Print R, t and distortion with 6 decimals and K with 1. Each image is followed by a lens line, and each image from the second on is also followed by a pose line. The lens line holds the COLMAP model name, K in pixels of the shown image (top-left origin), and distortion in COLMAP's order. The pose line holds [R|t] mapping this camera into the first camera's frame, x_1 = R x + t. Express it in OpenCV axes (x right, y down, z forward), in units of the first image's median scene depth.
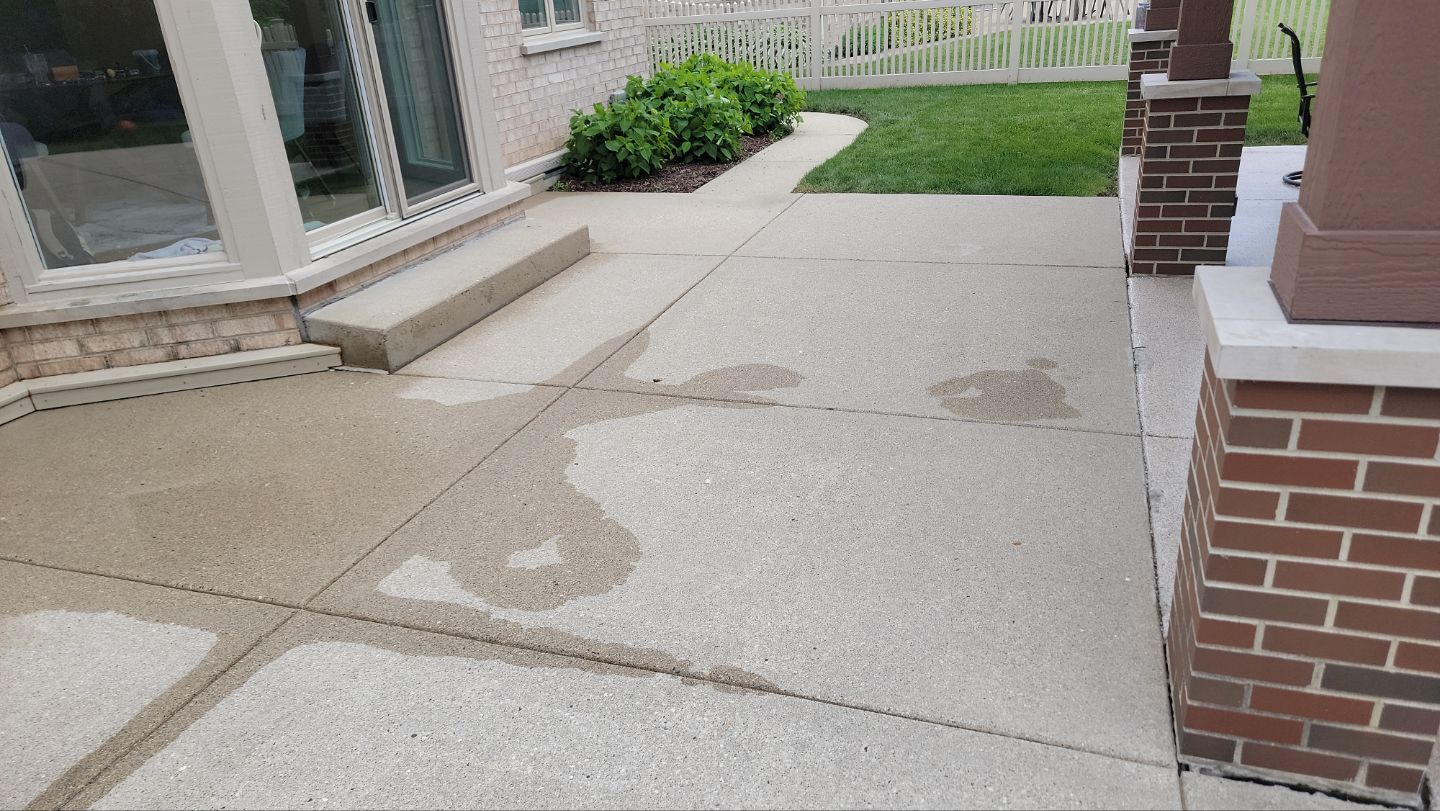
lens RADIAL K [[998.9, 0, 715.3], [0, 998.9, 406.9], [0, 0, 1]] dist [0.043396, 0.001160]
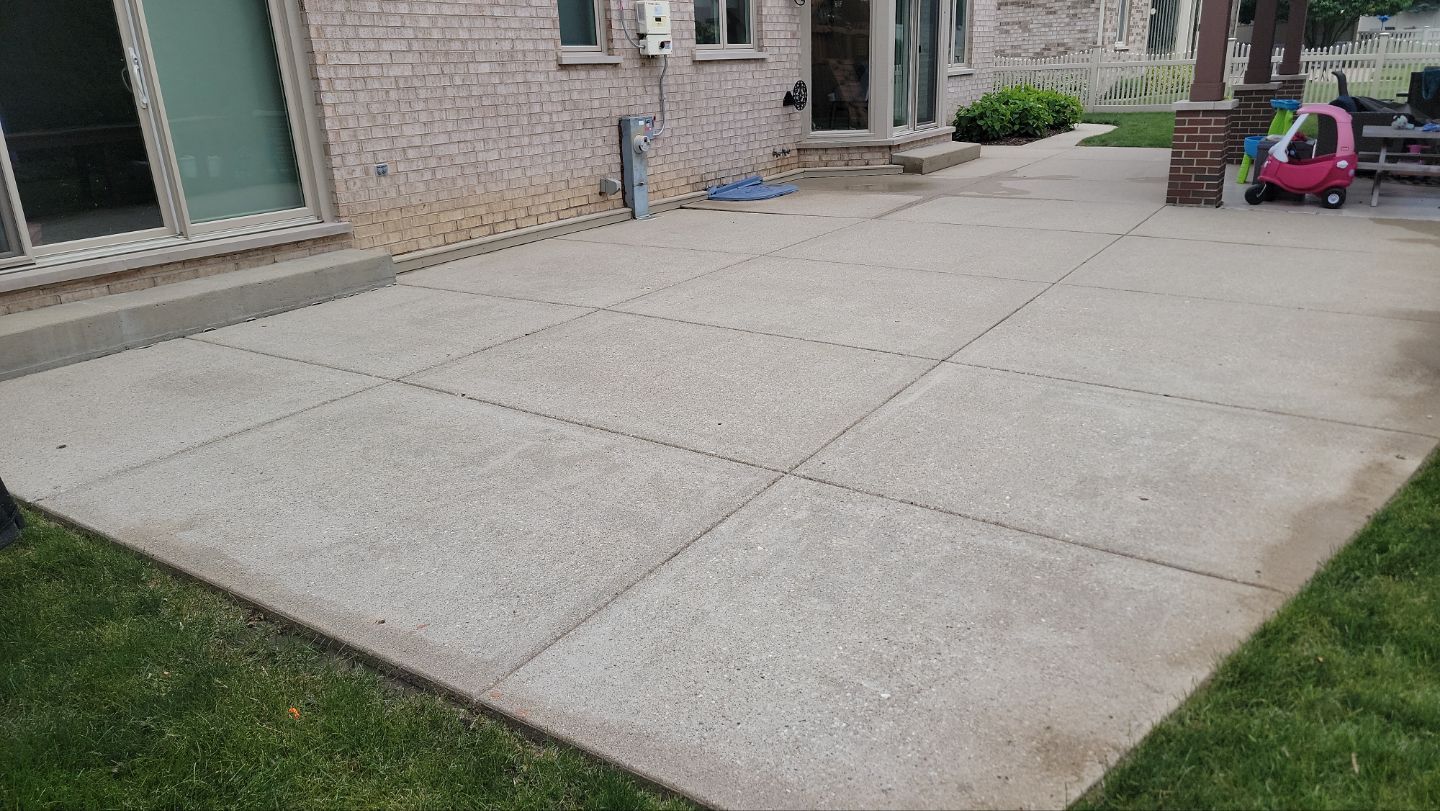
lens RADIAL K [[998.9, 0, 726.9], [0, 998.9, 402.0], [0, 0, 1]] dist [0.043396, 0.001160]
pose [[0.970863, 0.111150, -0.212298, -0.105669], [-0.124408, 0.990965, -0.050106, 0.447191], [0.204811, 0.075058, 0.975919, -0.996787]]
